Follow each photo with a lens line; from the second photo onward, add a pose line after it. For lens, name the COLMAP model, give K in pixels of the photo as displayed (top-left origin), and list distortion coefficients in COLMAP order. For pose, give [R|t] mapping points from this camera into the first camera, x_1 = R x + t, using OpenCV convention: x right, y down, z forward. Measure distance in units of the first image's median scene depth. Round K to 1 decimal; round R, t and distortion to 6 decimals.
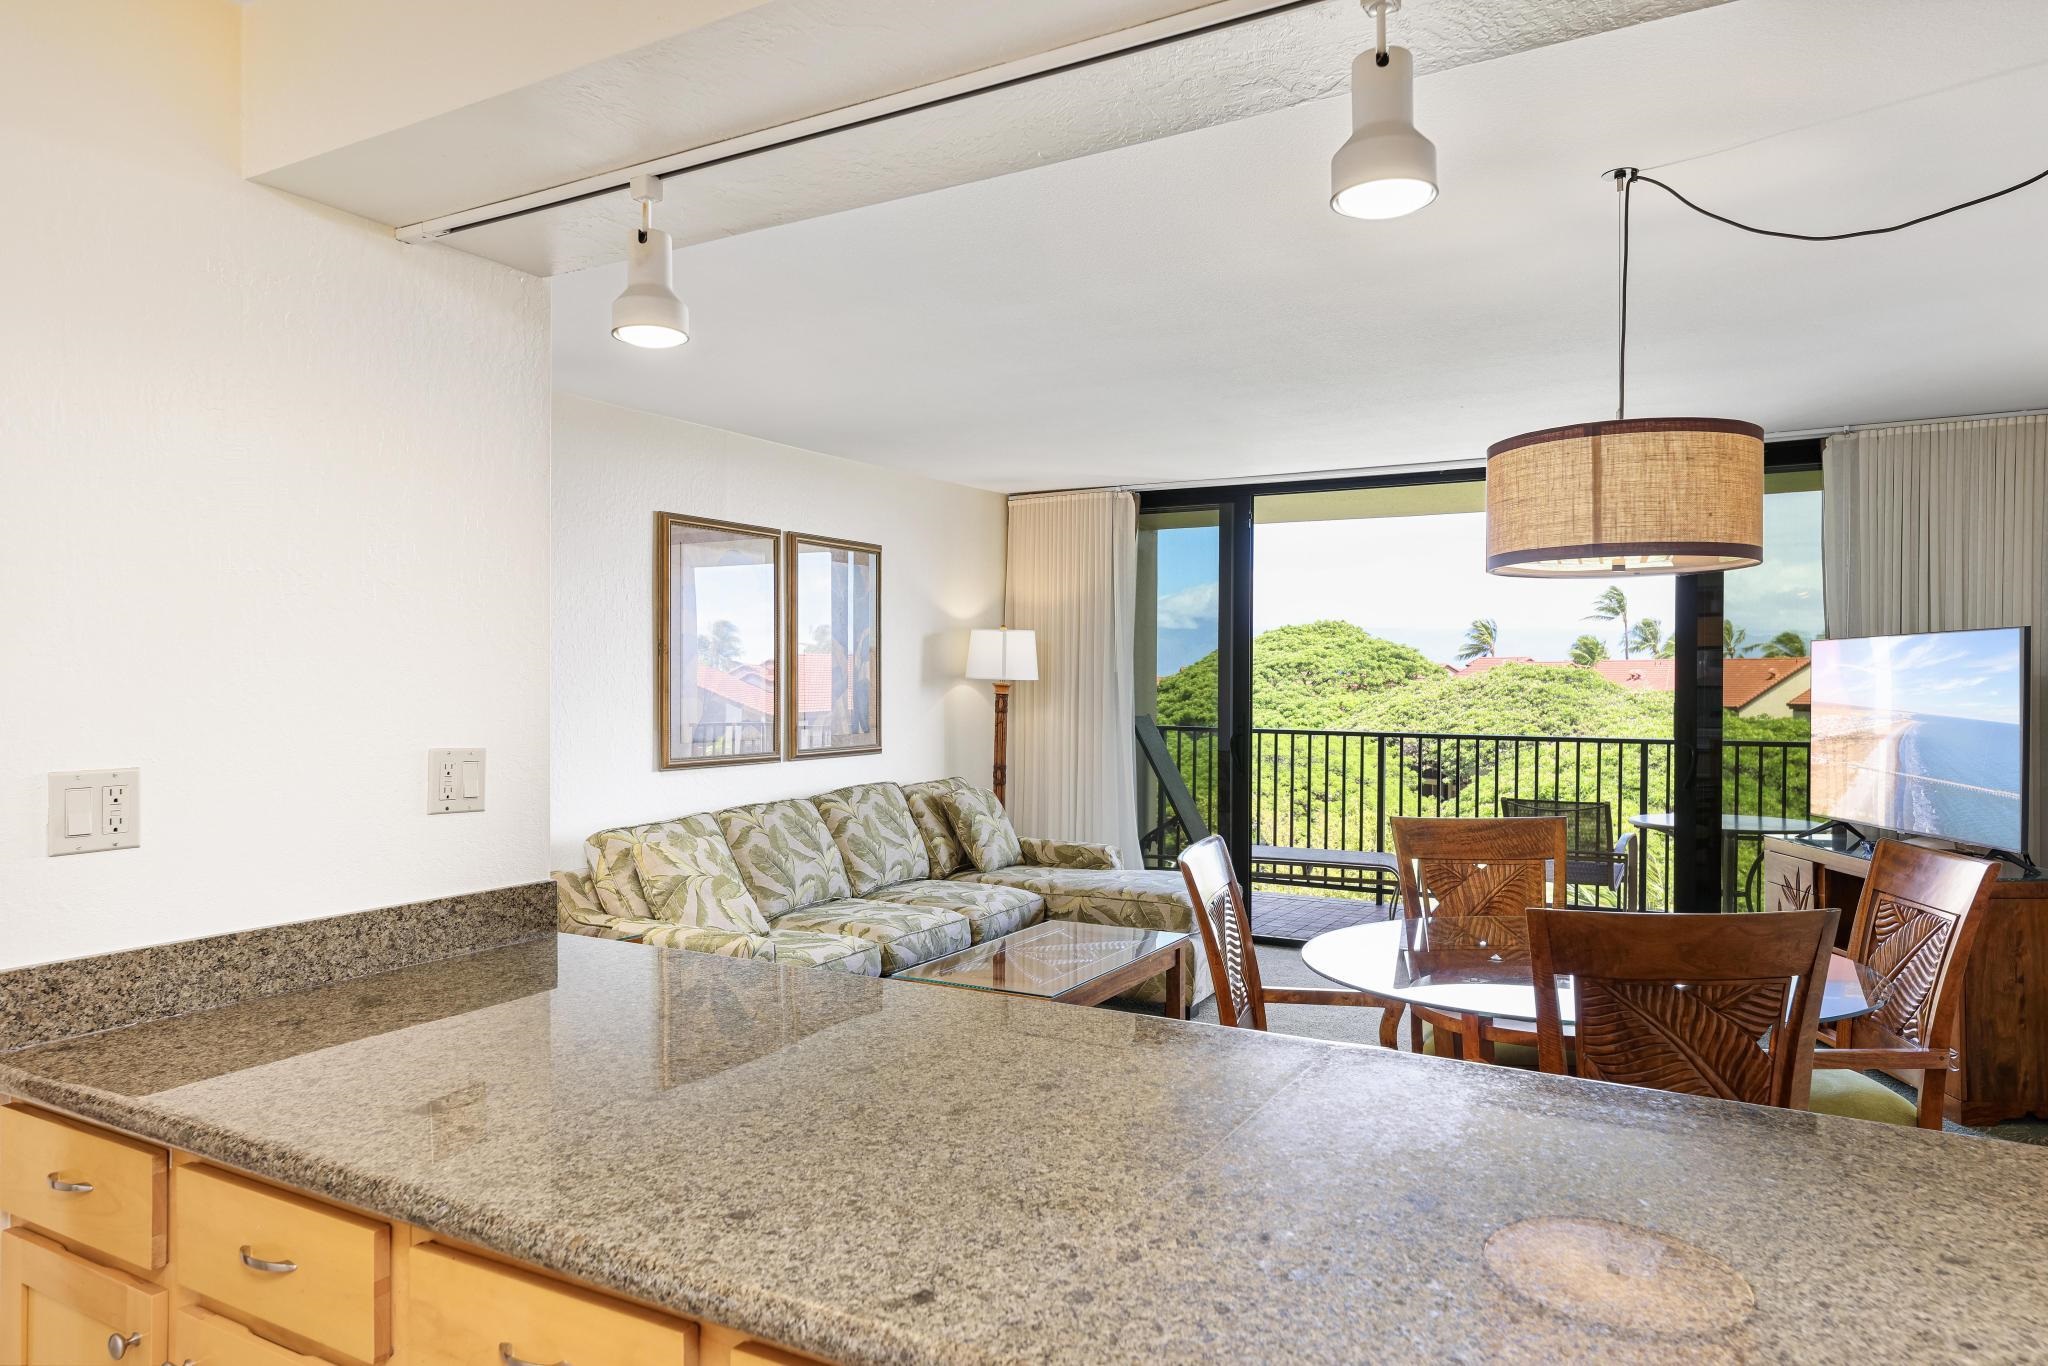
lens RADIAL K [[1343.2, 0, 1024.0], [0, 1343.2, 683.0], [0, 0, 1]] dist [0.007230, 0.003592]
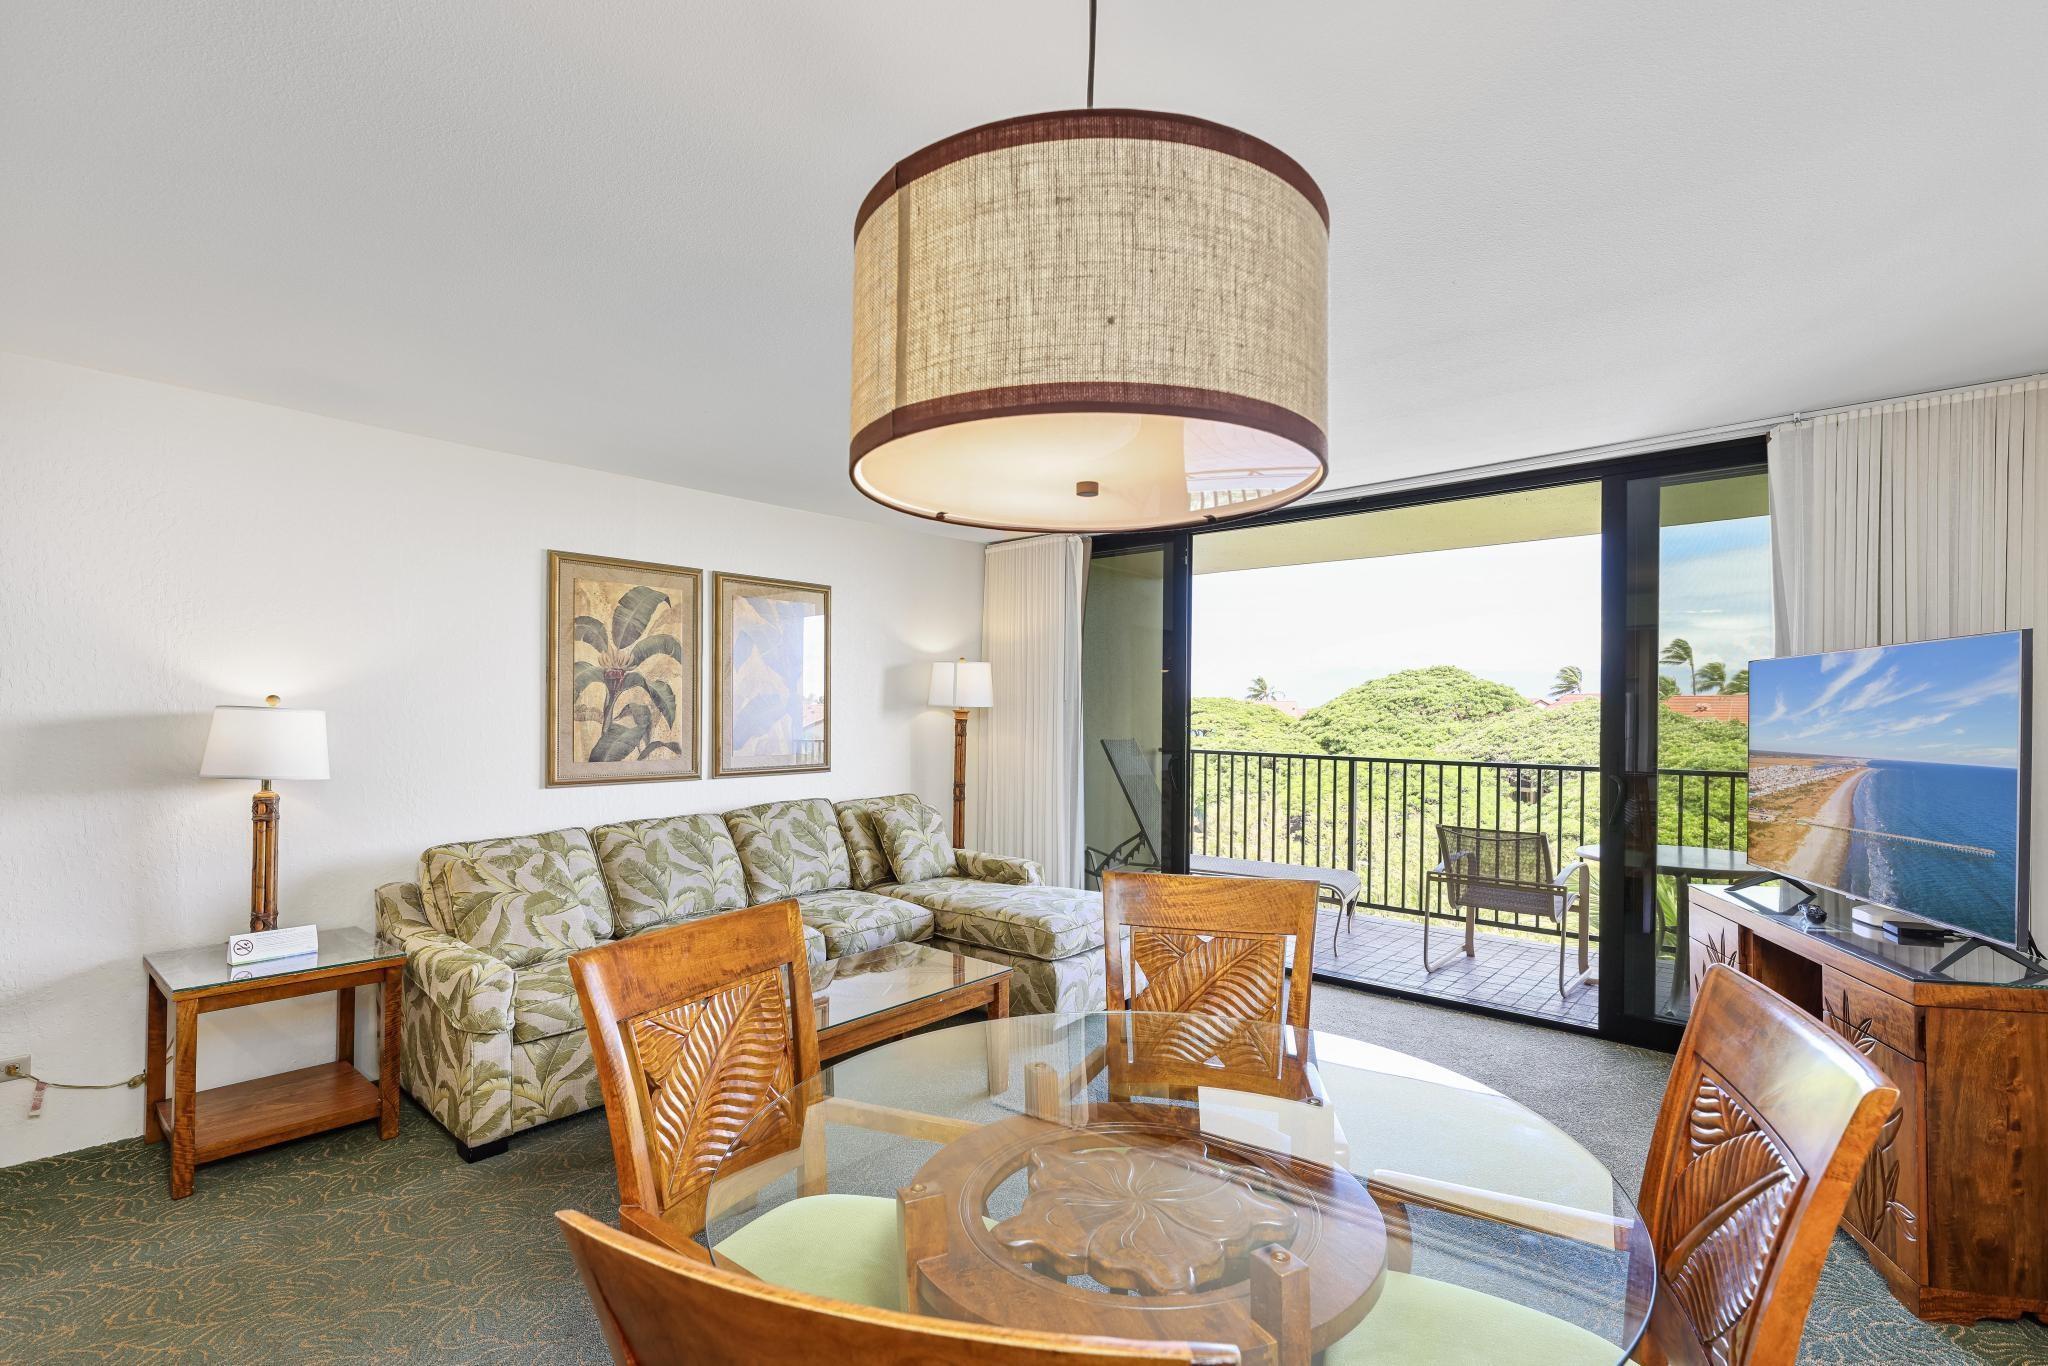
lens RADIAL K [[934.2, 0, 1036.2], [0, 934.2, 709.4], [0, 0, 1]] dist [-0.002159, -0.000962]
pose [[0.979624, 0.002647, -0.200822, 0.238606], [-0.003320, 0.999990, -0.003015, 0.002462], [0.200812, 0.003621, 0.979623, 0.300265]]
